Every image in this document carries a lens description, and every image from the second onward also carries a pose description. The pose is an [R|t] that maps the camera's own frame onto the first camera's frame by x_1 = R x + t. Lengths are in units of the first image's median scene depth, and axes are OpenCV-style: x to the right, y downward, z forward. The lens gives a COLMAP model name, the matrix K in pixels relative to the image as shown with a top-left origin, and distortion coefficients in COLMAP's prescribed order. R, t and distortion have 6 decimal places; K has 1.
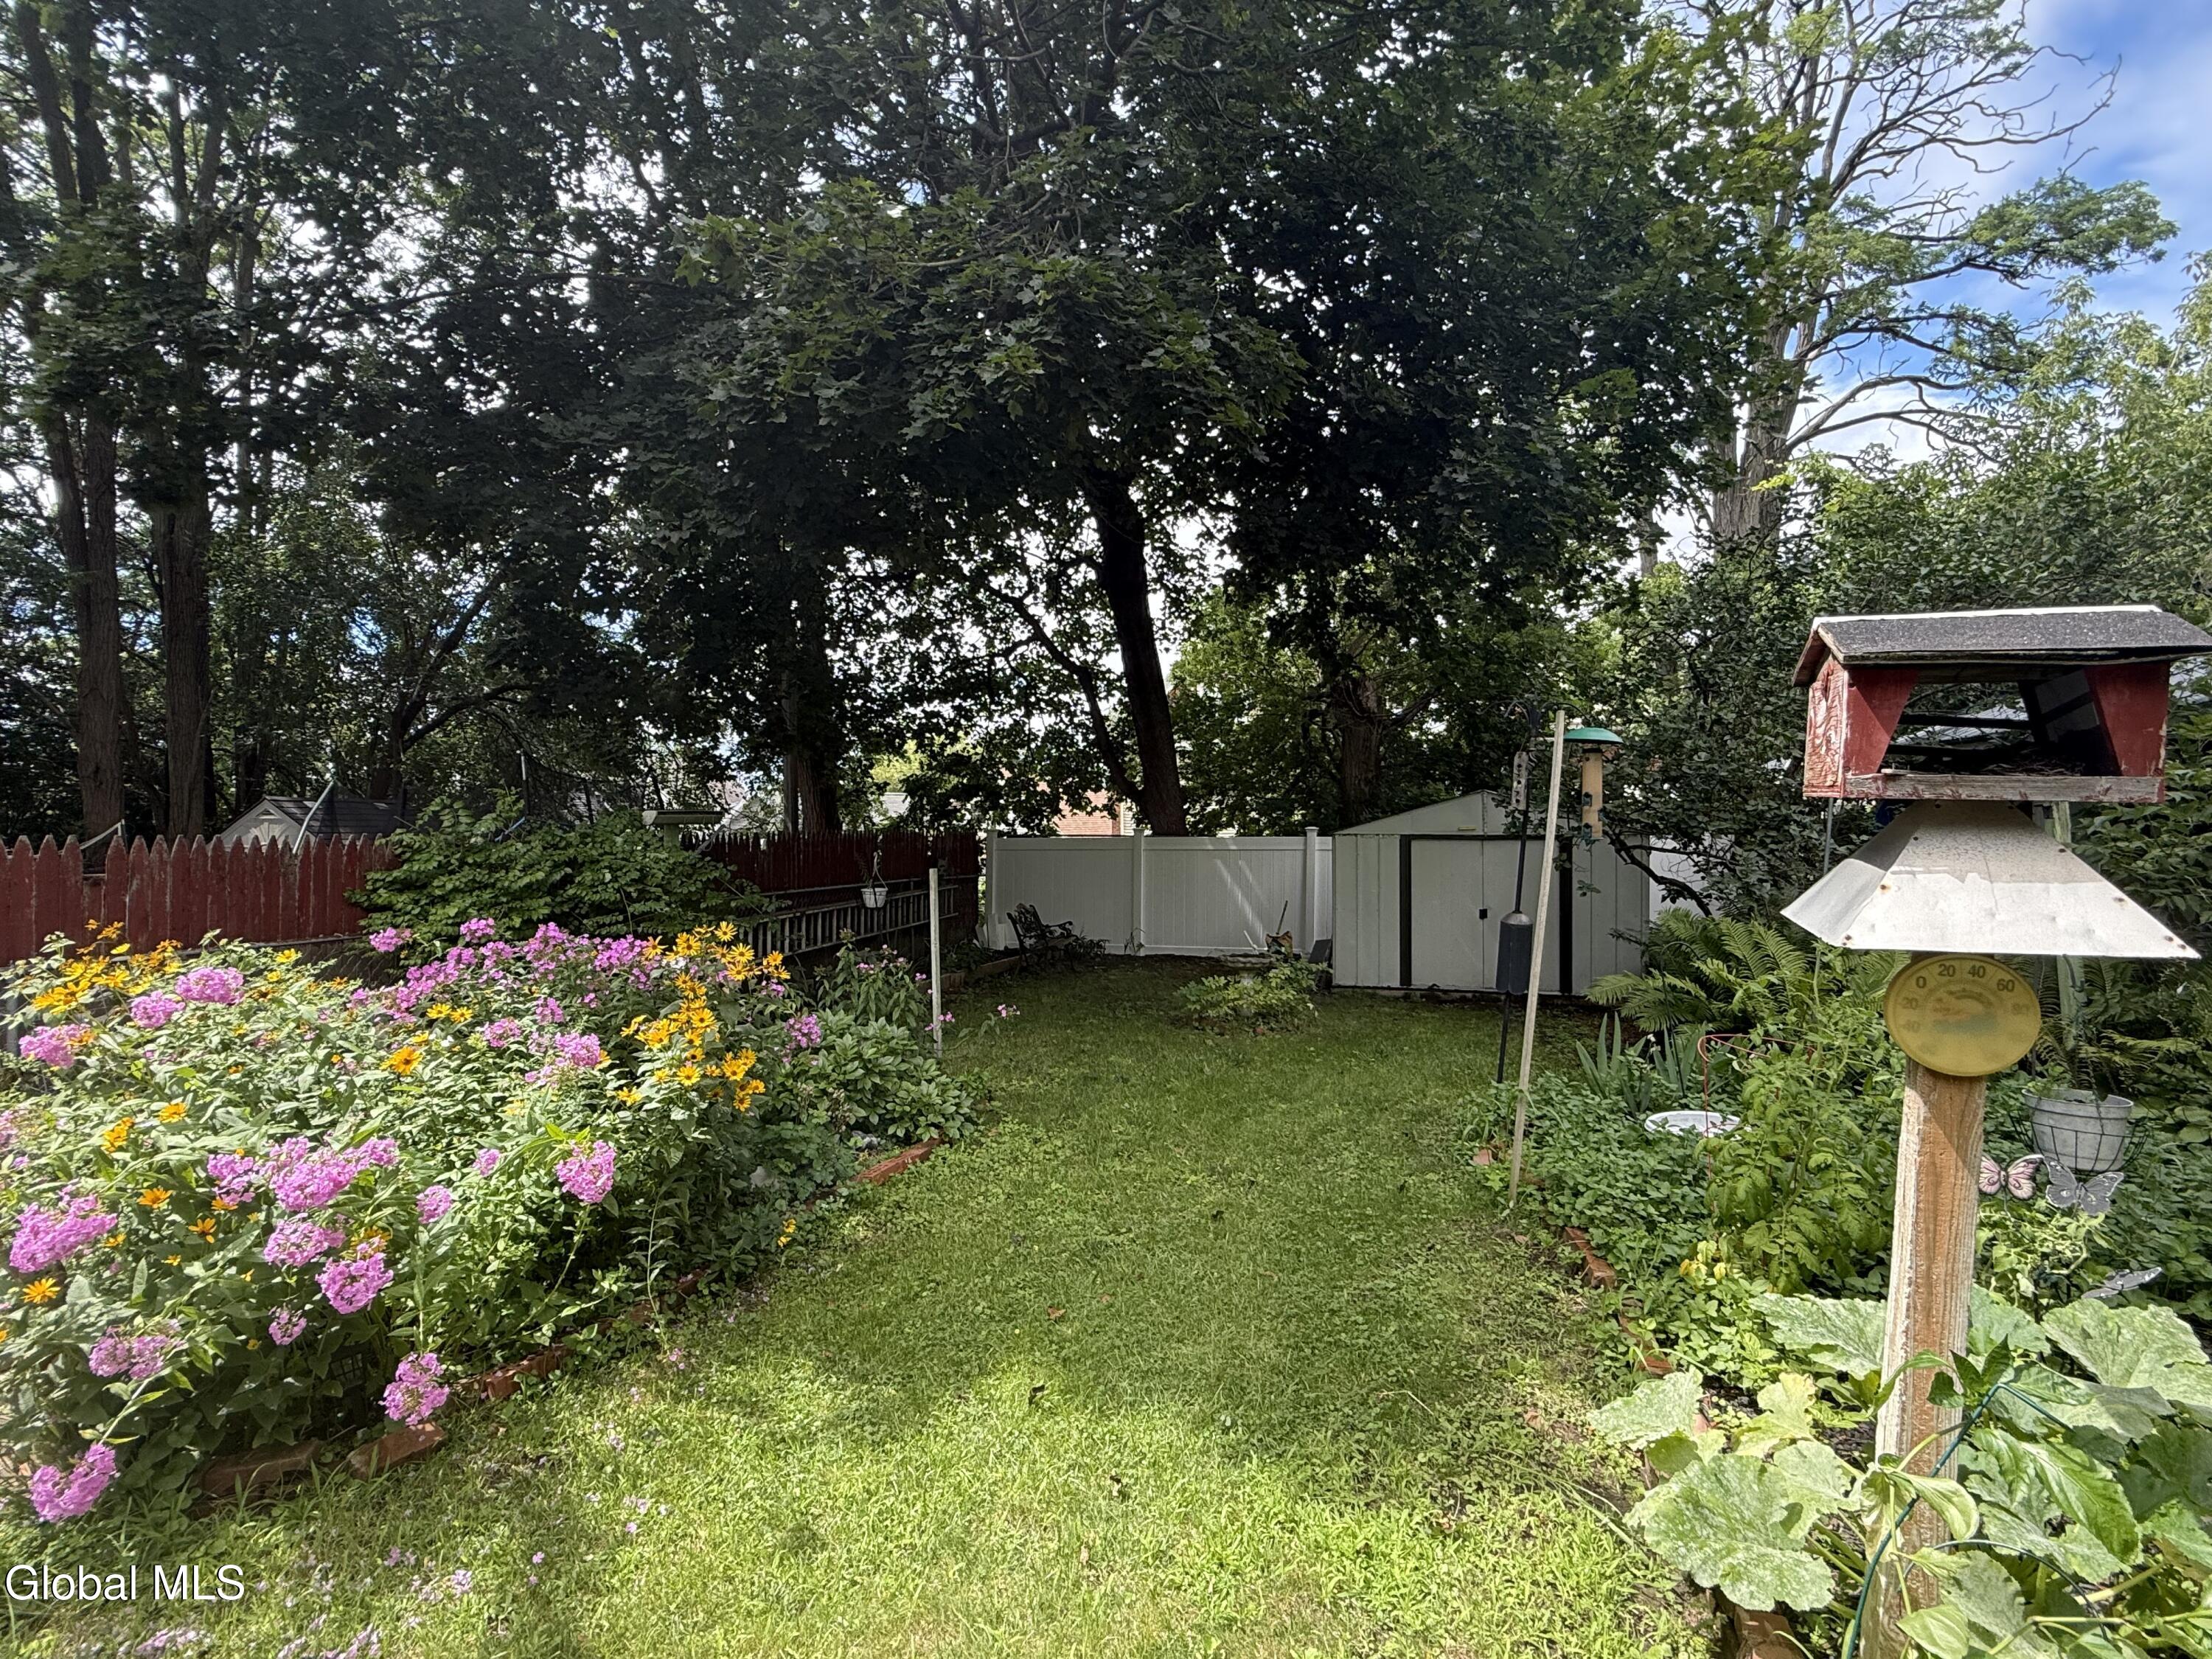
lens RADIAL K [[1064.5, 0, 1106.2], [0, 1064.5, 828.3], [0, 0, 1]] dist [-0.002370, -0.000811]
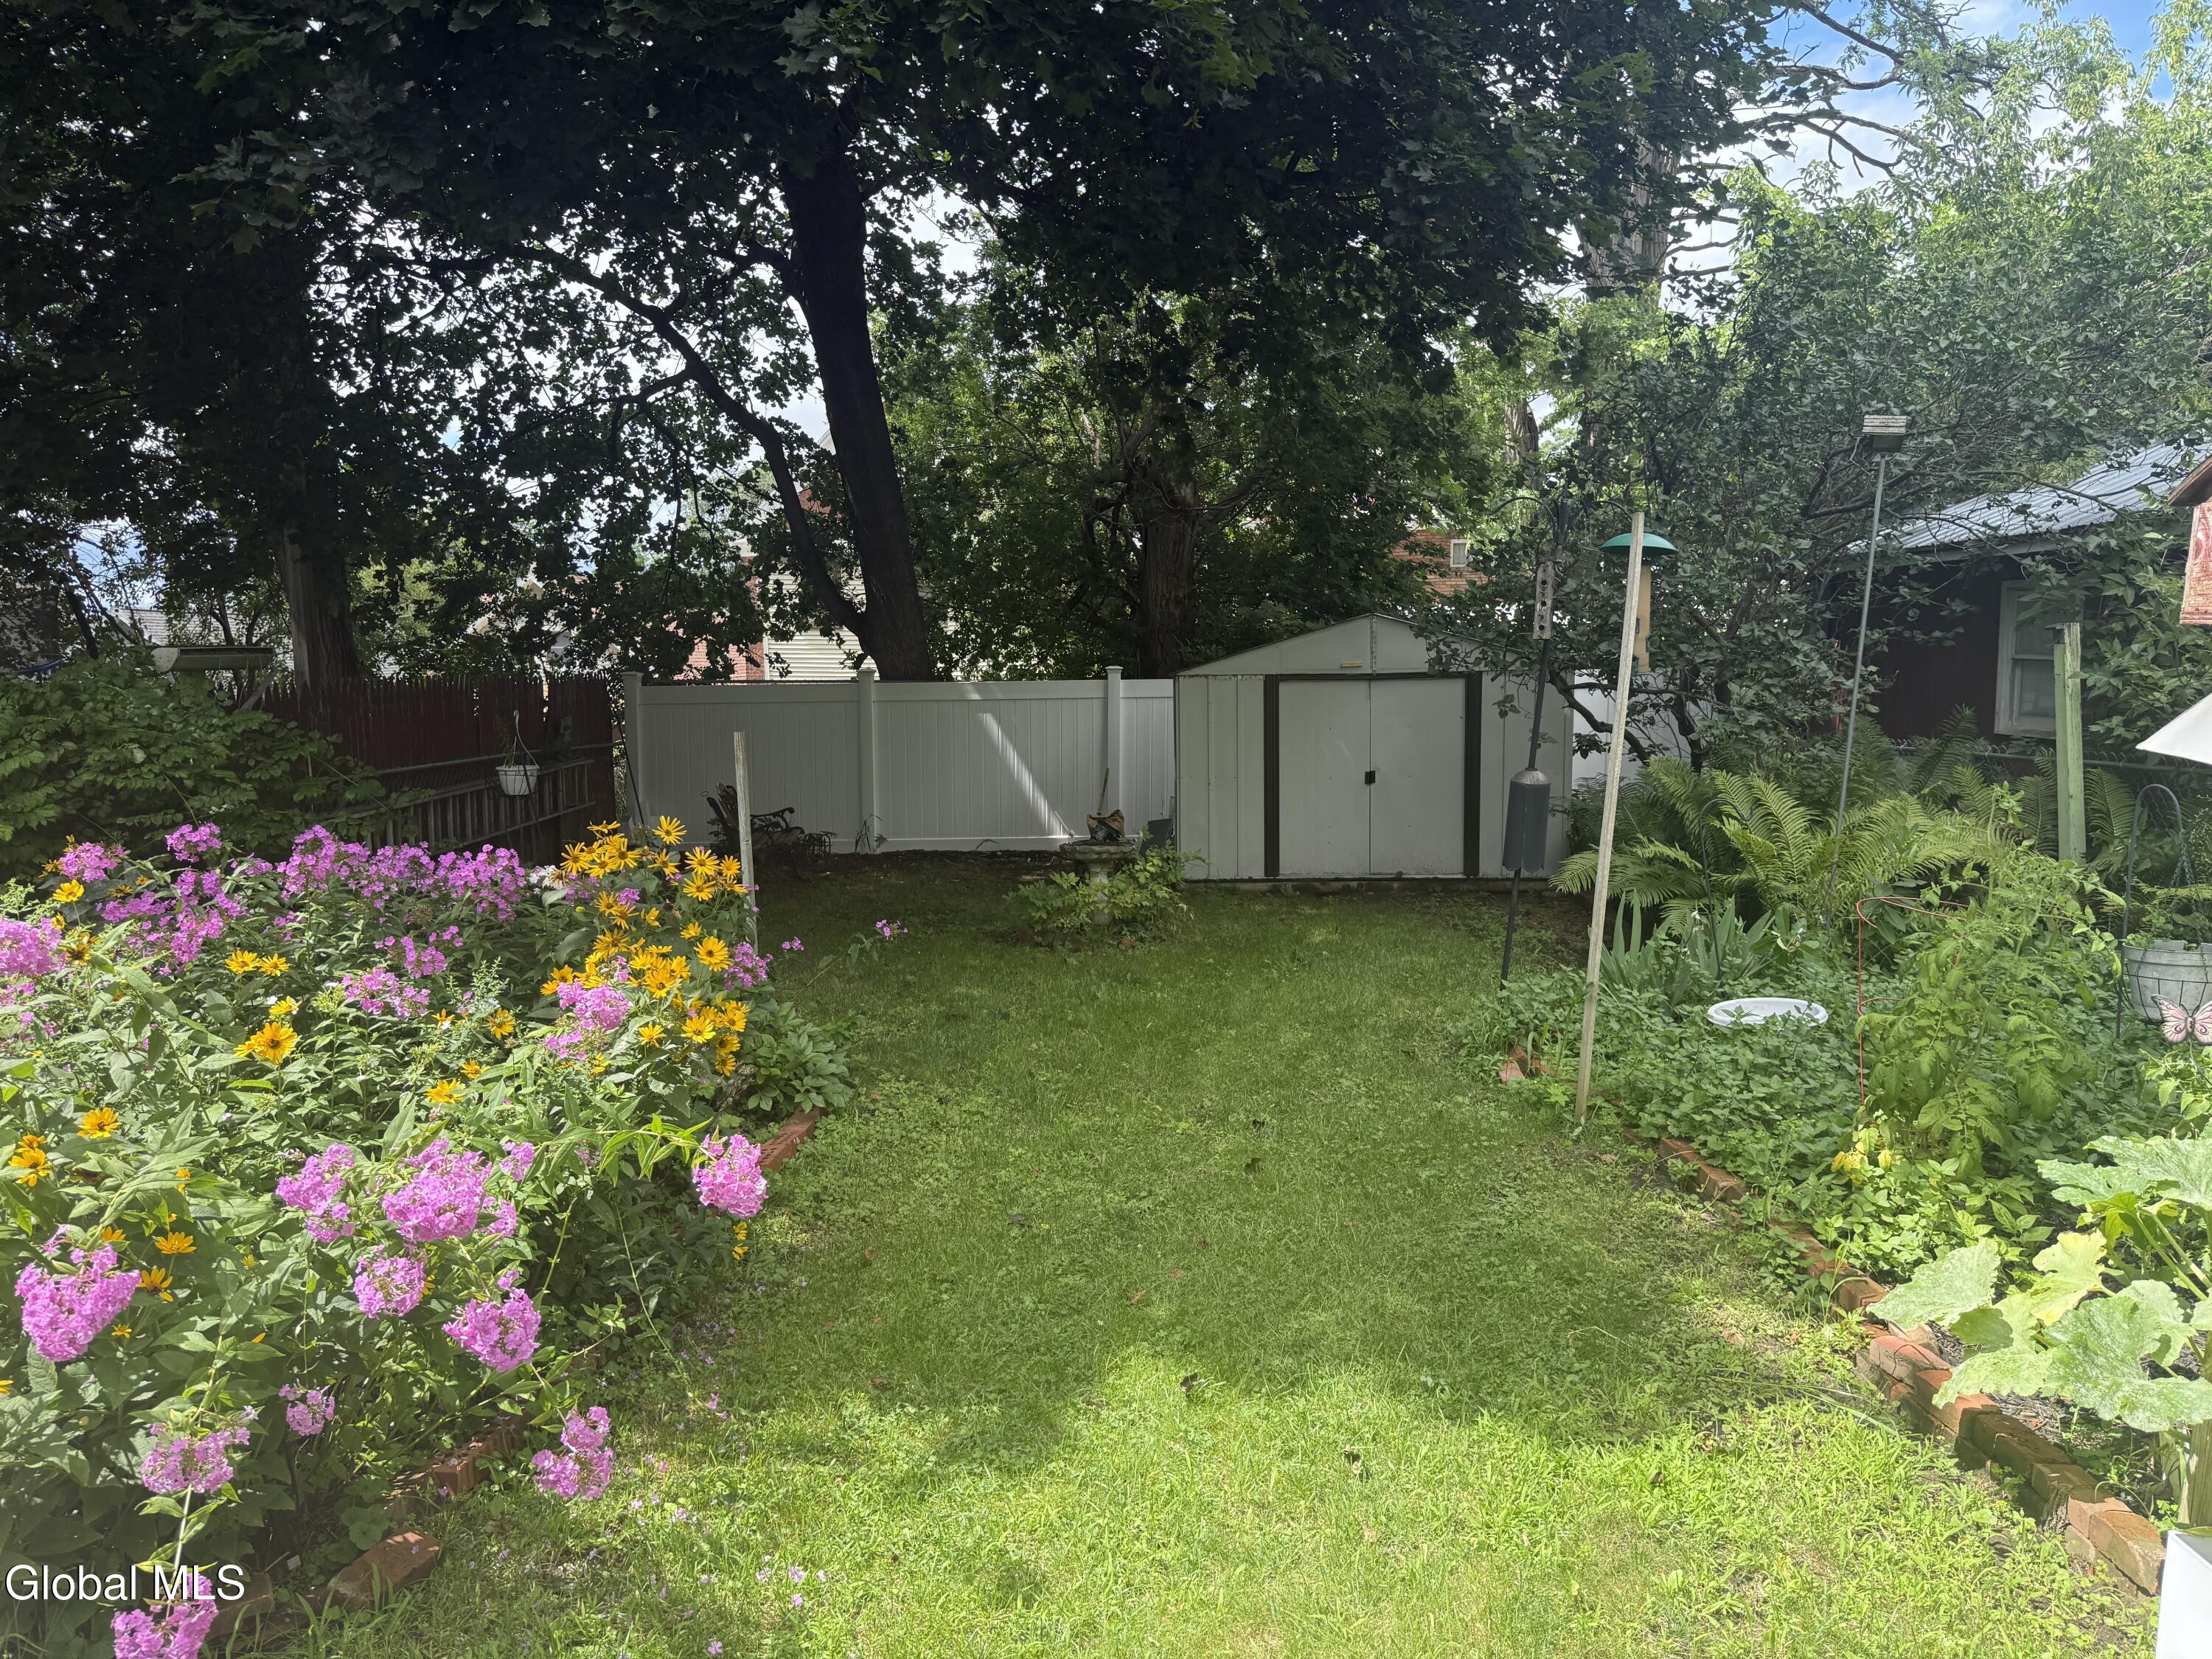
lens RADIAL K [[1557.2, 0, 1108.1], [0, 1557.2, 843.5], [0, 0, 1]] dist [0.112940, -0.176611]
pose [[0.960818, -0.040750, 0.274168, -0.202771], [0.009900, 0.993548, 0.112979, -0.001275], [-0.277003, -0.105838, 0.955022, -0.030042]]
